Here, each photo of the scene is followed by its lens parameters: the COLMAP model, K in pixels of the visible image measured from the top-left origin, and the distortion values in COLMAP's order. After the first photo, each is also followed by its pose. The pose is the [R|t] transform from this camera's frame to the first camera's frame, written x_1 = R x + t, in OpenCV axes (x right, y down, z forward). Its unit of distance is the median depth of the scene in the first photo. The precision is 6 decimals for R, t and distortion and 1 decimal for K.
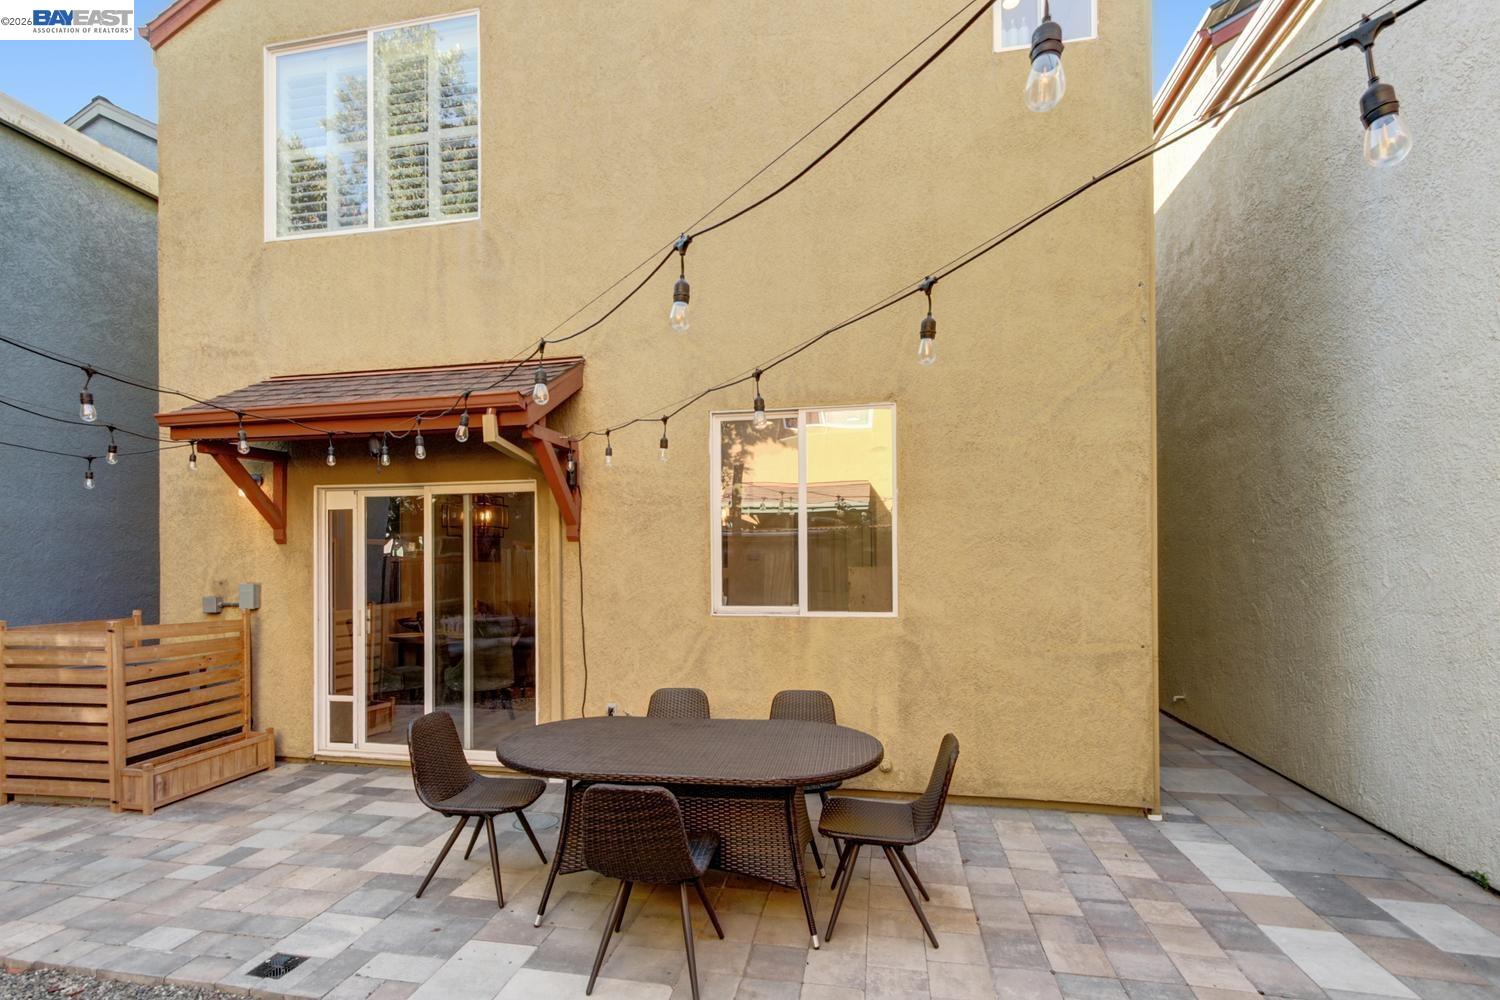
lens RADIAL K [[708.4, 0, 736.1], [0, 708.4, 563.4], [0, 0, 1]] dist [-0.003587, 0.006692]
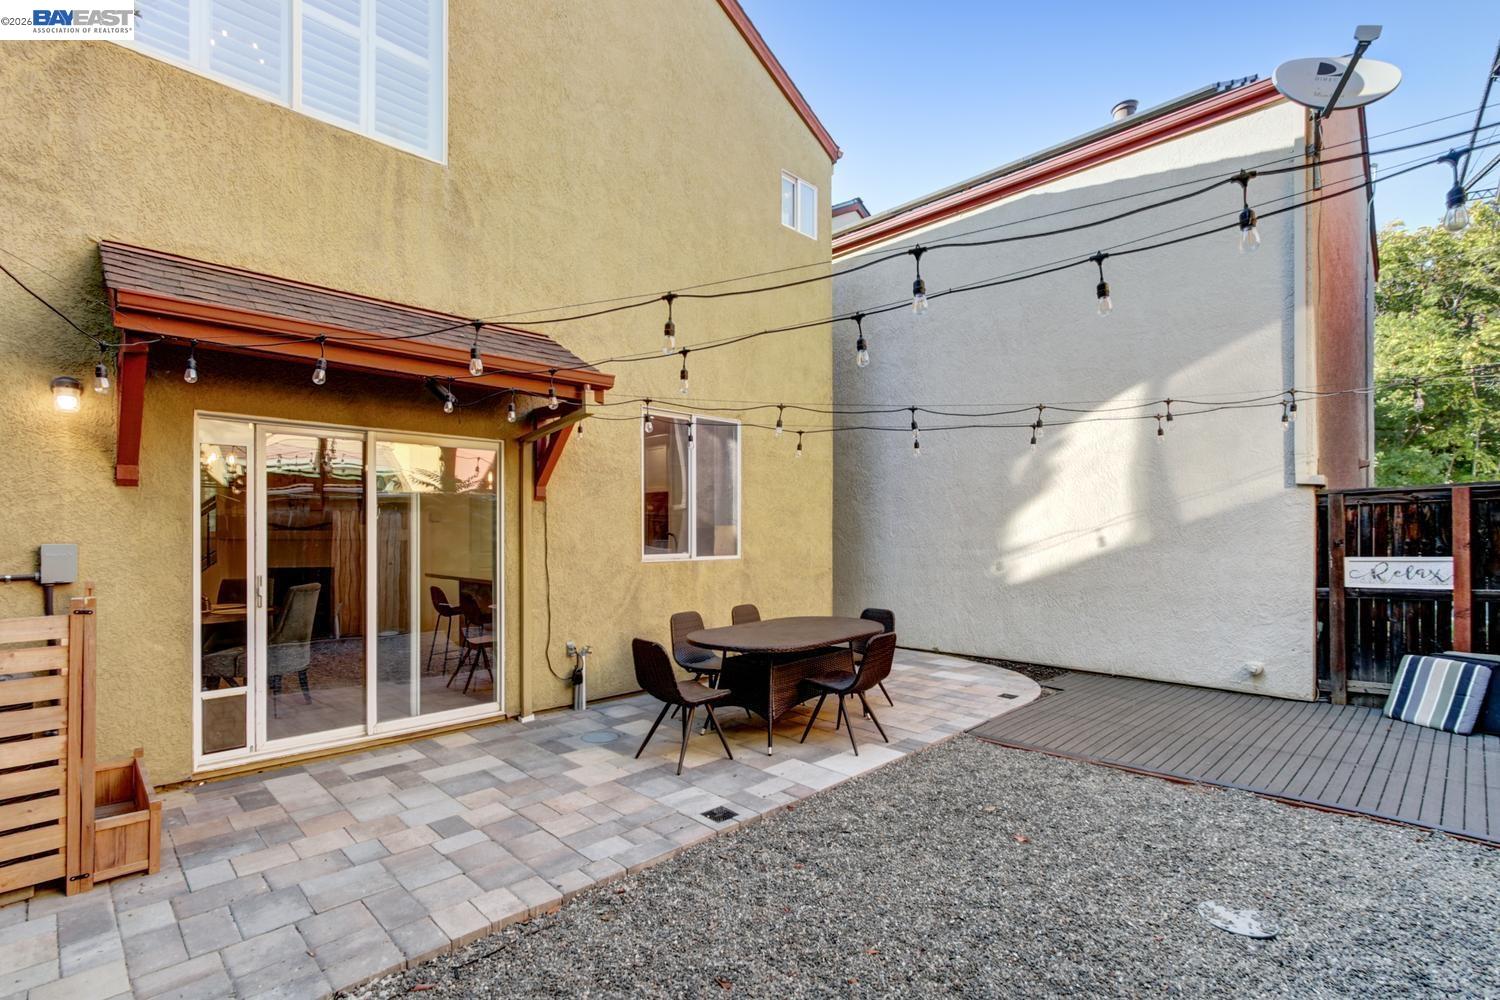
lens RADIAL K [[705.2, 0, 747.1], [0, 705.2, 531.2], [0, 0, 1]] dist [-0.000117, 0.000074]
pose [[0.548901, 0.003916, 0.835878, -1.068523], [-0.003834, 0.999990, -0.002168, 0.019657], [-0.835879, -0.002014, 0.548910, 0.135314]]
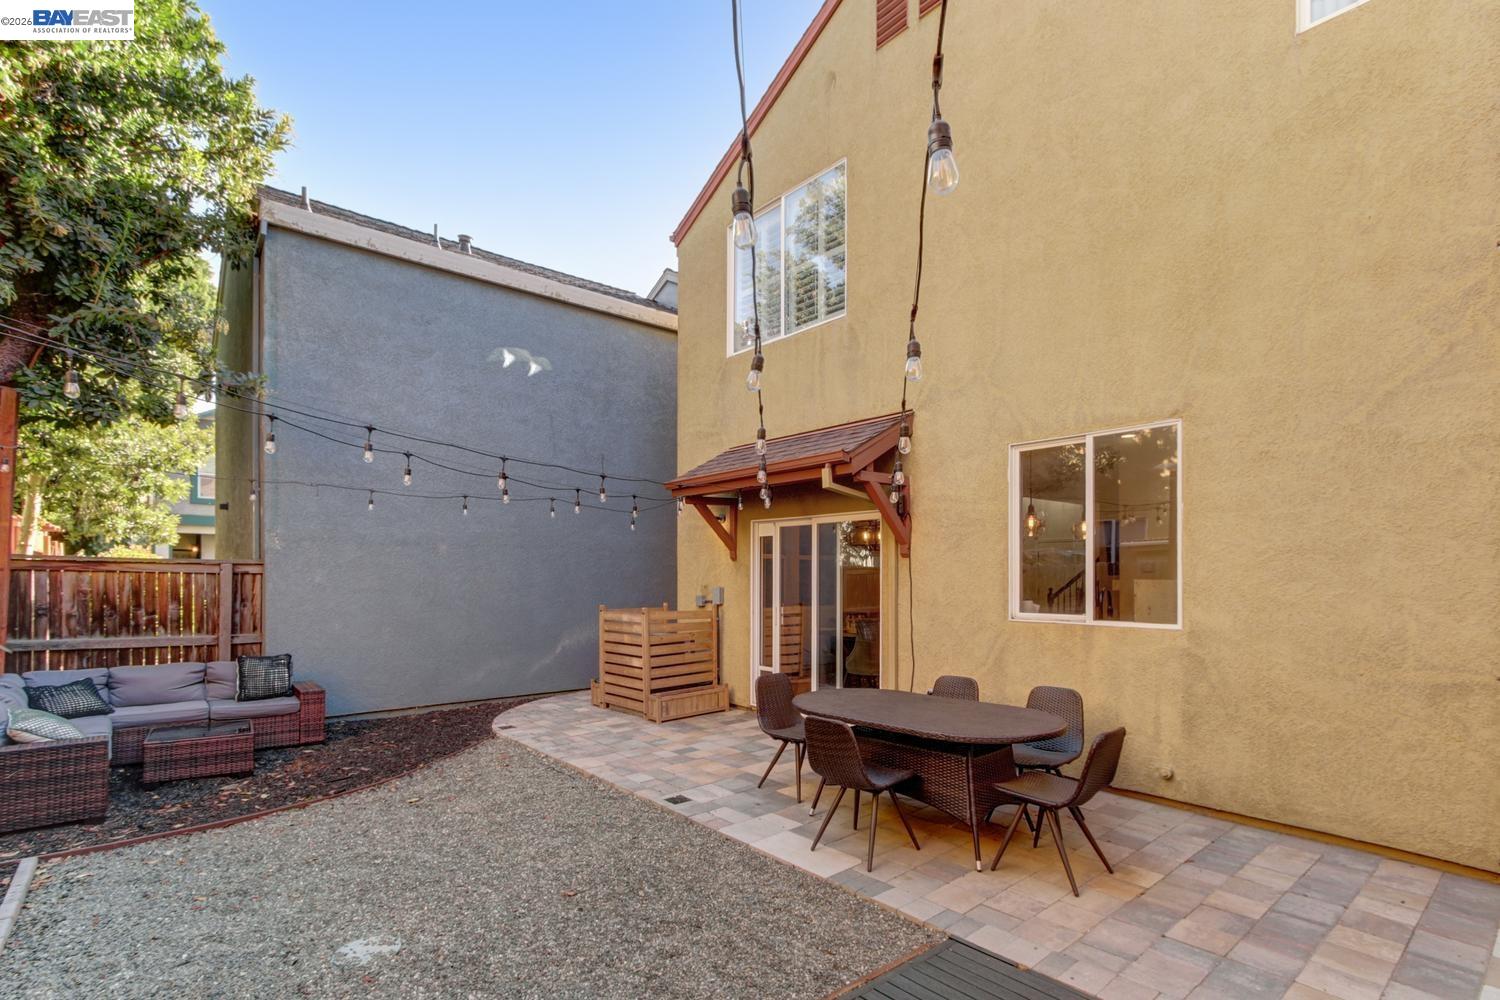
lens RADIAL K [[715.5, 0, 756.9], [0, 715.5, 577.4], [0, 0, 1]] dist [-0.001428, 0.000136]
pose [[0.791401, 0.008017, -0.611244, 0.373144], [-0.004687, 0.999964, 0.007047, -0.003637], [0.611279, -0.002712, 0.791410, -0.185660]]
